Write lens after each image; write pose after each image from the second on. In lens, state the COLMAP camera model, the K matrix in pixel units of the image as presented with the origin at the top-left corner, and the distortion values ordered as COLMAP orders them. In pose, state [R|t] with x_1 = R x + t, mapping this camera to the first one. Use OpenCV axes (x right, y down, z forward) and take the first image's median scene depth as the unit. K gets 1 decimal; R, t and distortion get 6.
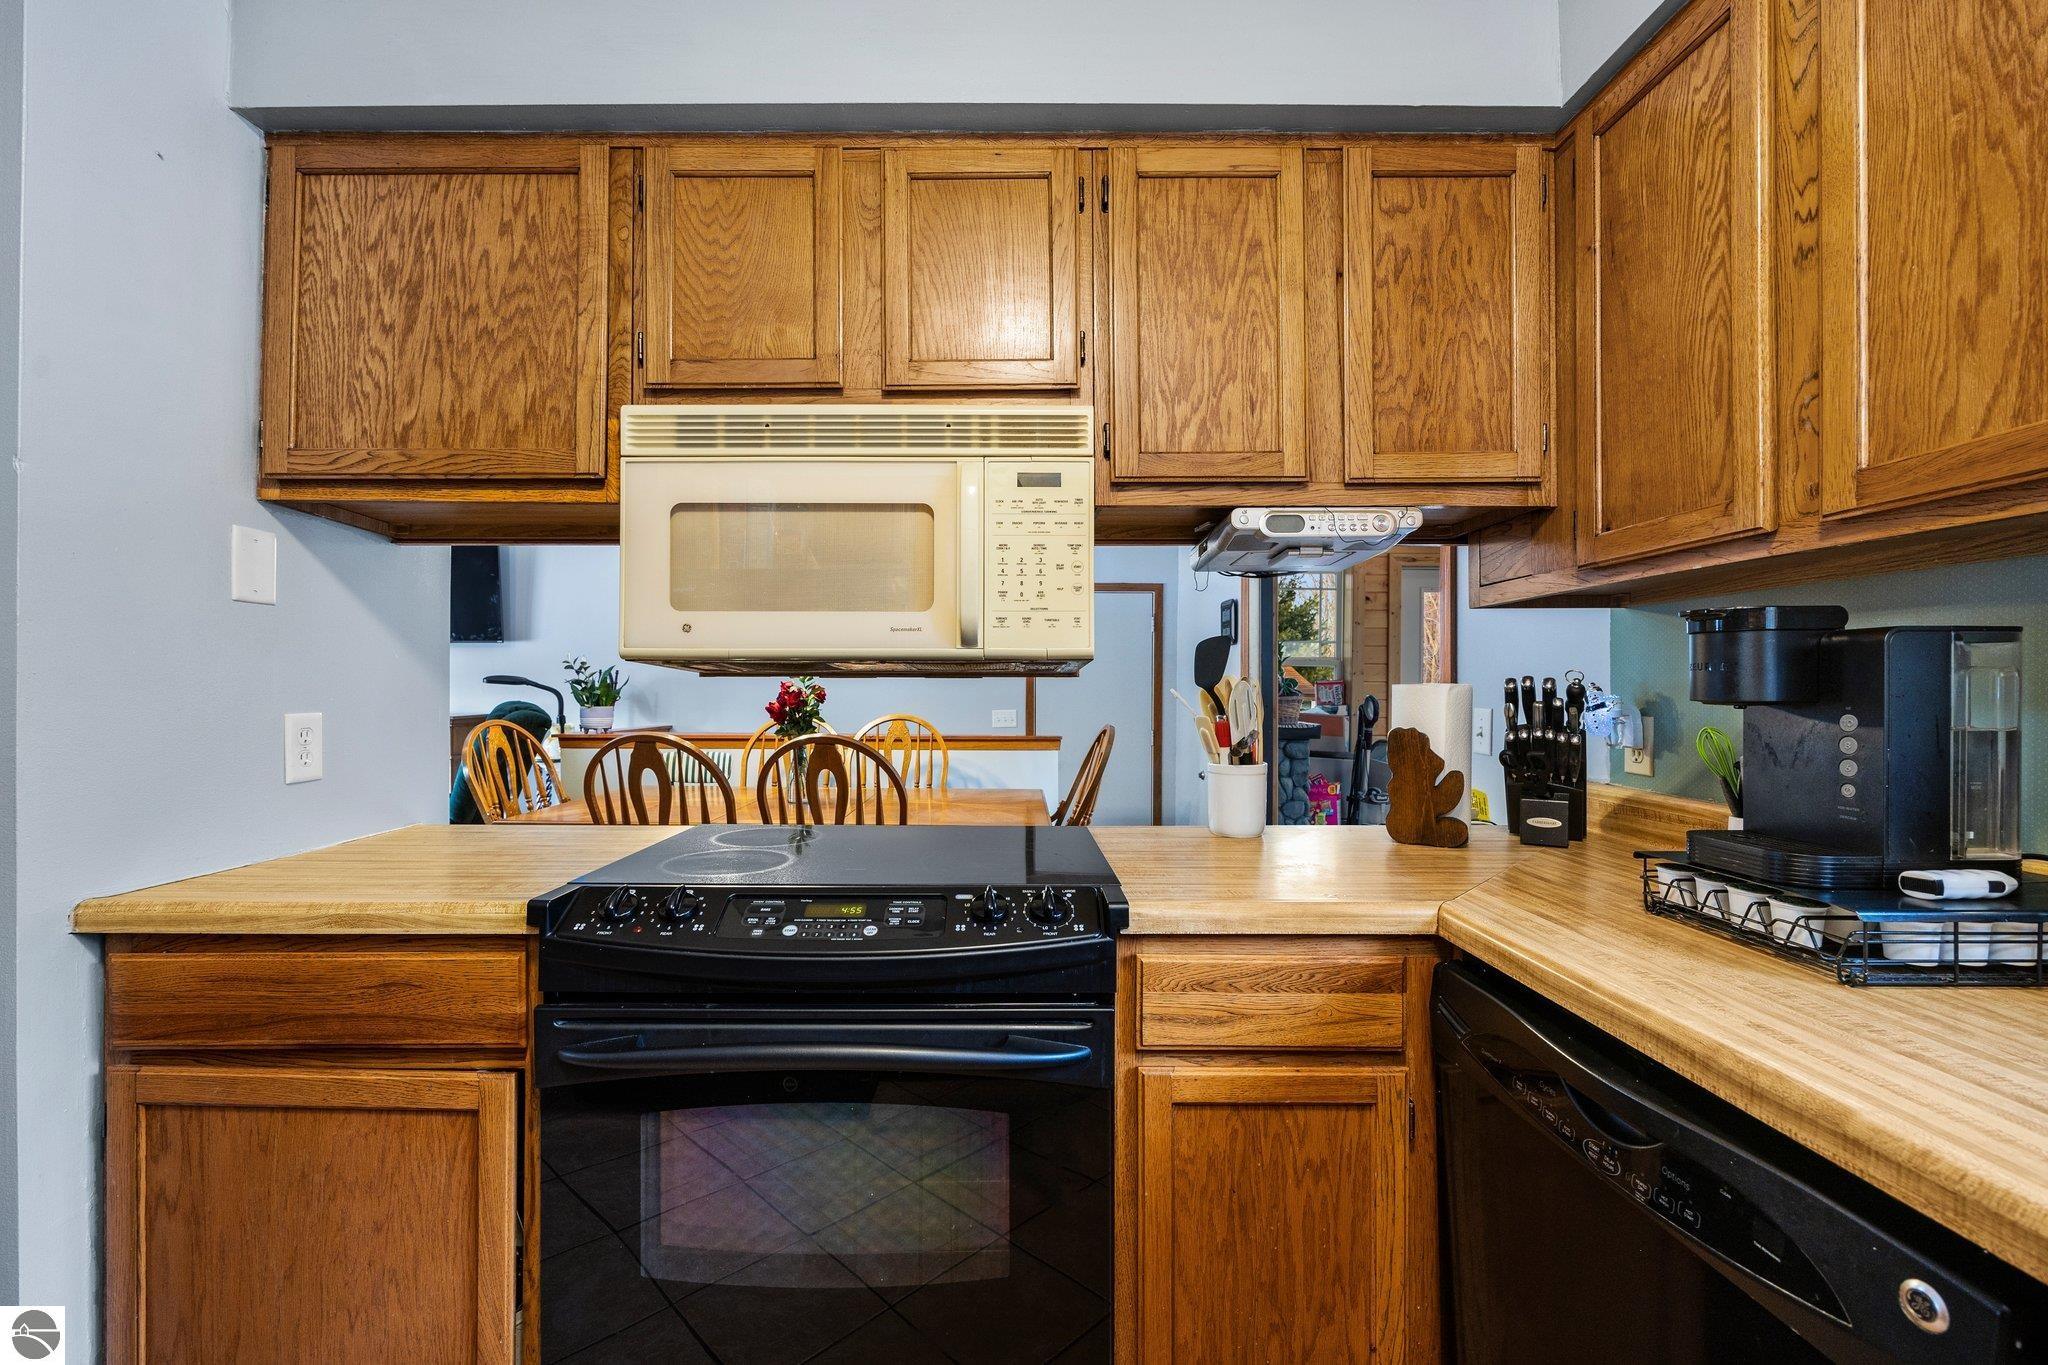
lens RADIAL K [[831.3, 0, 1019.4], [0, 831.3, 691.0], [0, 0, 1]] dist [0.000031, 0.000039]
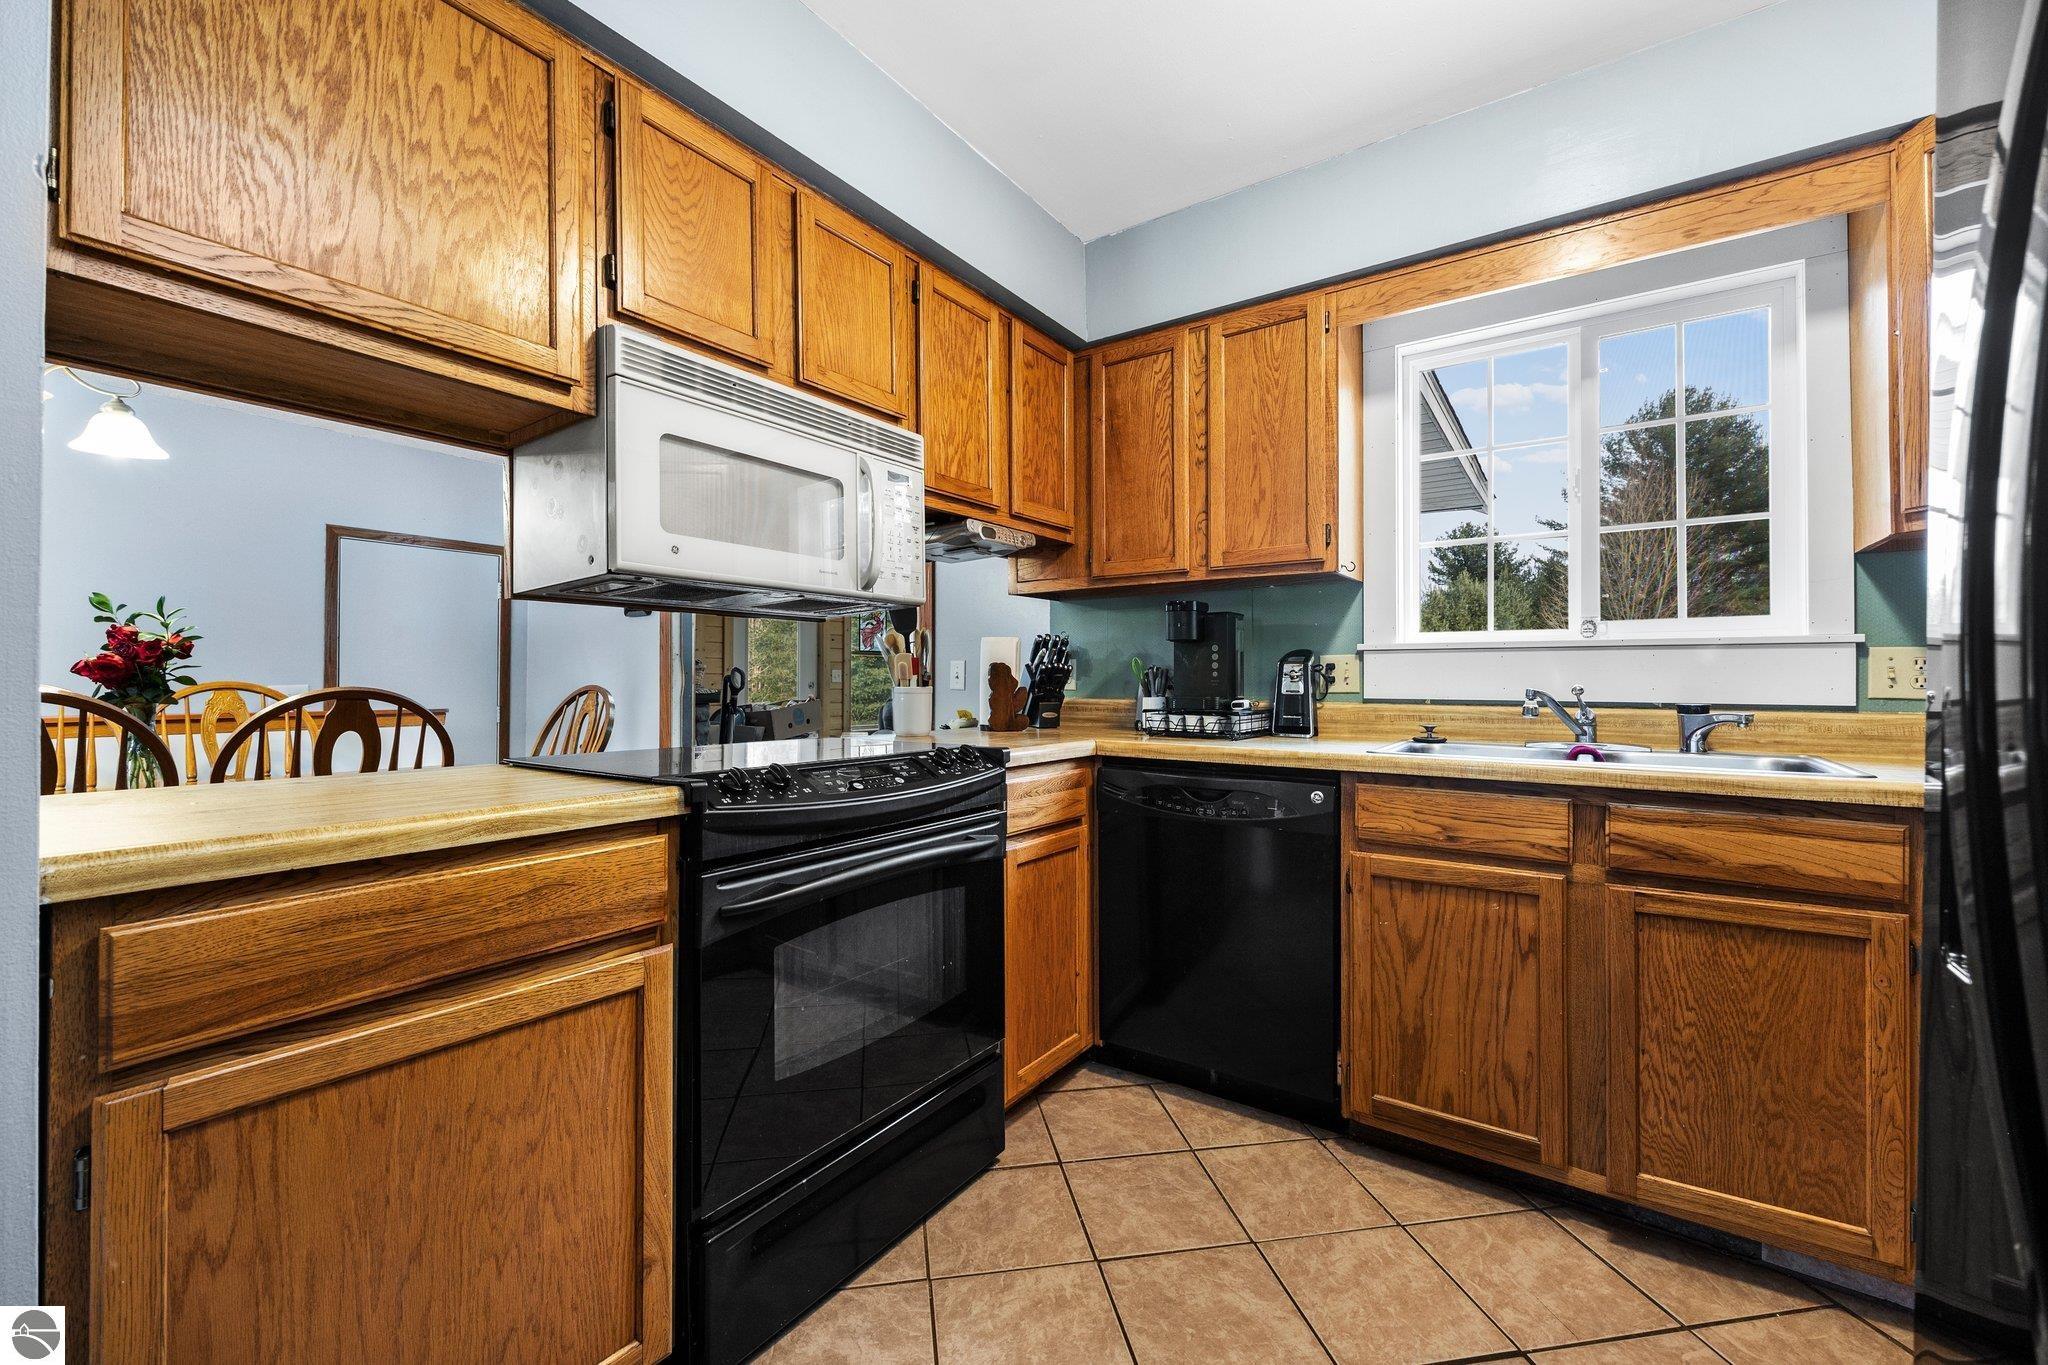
lens RADIAL K [[831.6, 0, 1024.0], [0, 831.6, 682.5], [0, 0, 1]] dist [0.000871, 0.000196]
pose [[0.572130, -0.001436, 0.820162, -1.210133], [0.005148, 0.999985, -0.001841, 0.120941], [-0.820147, 0.005275, 0.572129, 0.000235]]
